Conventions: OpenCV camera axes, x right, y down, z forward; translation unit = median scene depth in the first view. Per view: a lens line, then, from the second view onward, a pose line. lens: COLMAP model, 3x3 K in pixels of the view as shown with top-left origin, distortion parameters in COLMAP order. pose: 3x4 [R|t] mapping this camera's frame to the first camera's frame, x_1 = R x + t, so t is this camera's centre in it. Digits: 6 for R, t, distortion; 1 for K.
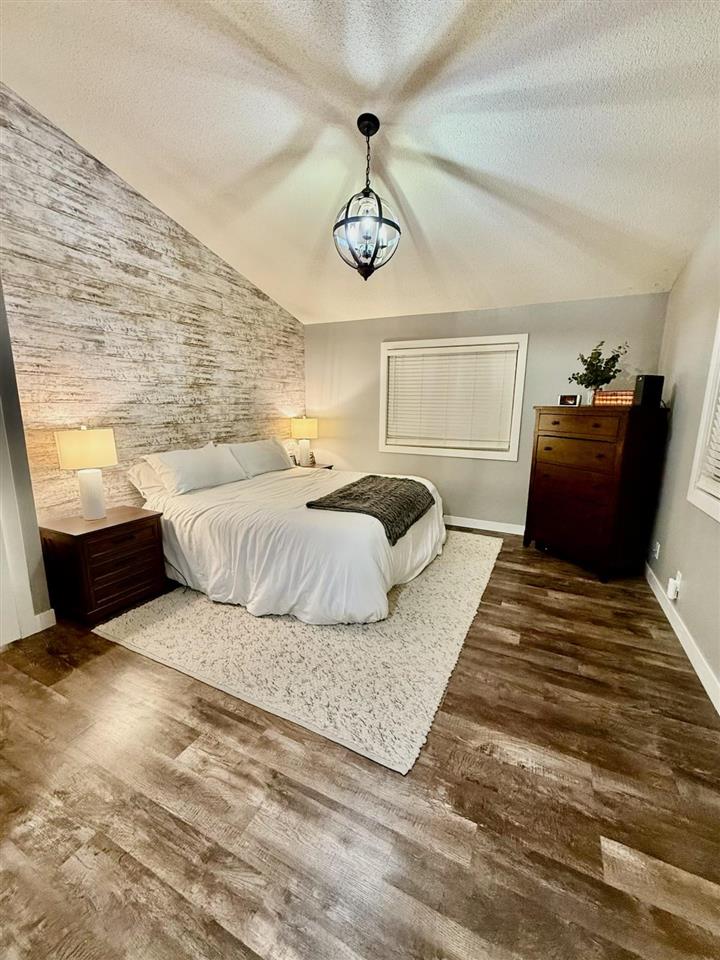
lens RADIAL K [[389.1, 0, 355.9], [0, 389.1, 480.5], [0, 0, 1]] dist [-0.002528, 0.000483]
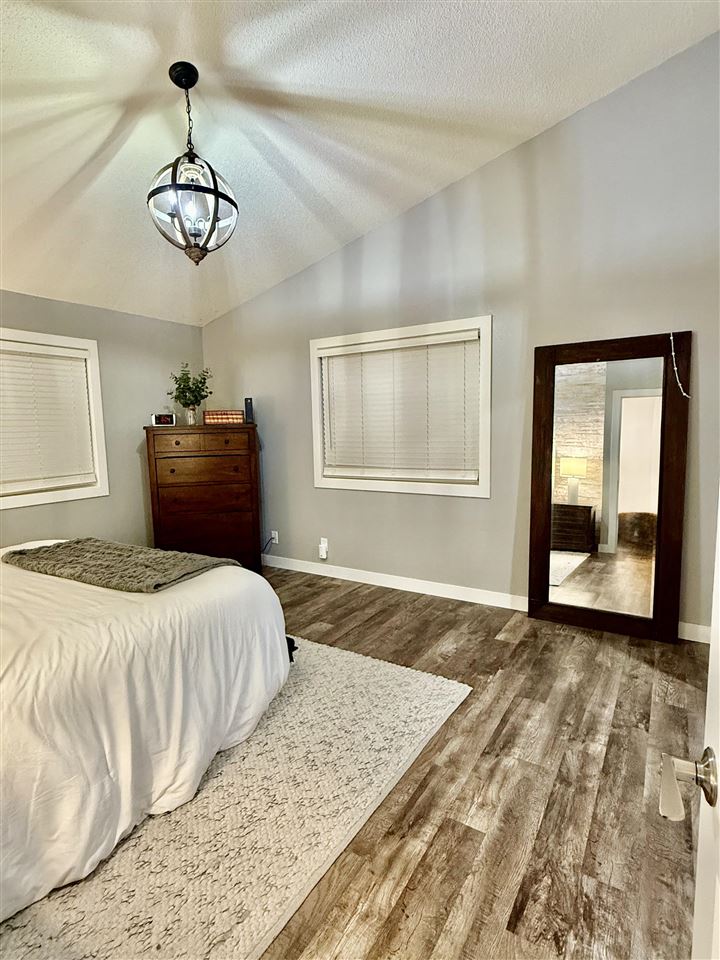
lens RADIAL K [[501.7, 0, 355.0], [0, 501.7, 481.0], [0, 0, 1]] dist [0.004033, -0.002042]
pose [[0.105879, -0.123689, 0.986656, -1.467850], [0.212616, 0.972103, 0.099049, -0.192627], [-0.971383, 0.199292, 0.129224, 0.973575]]
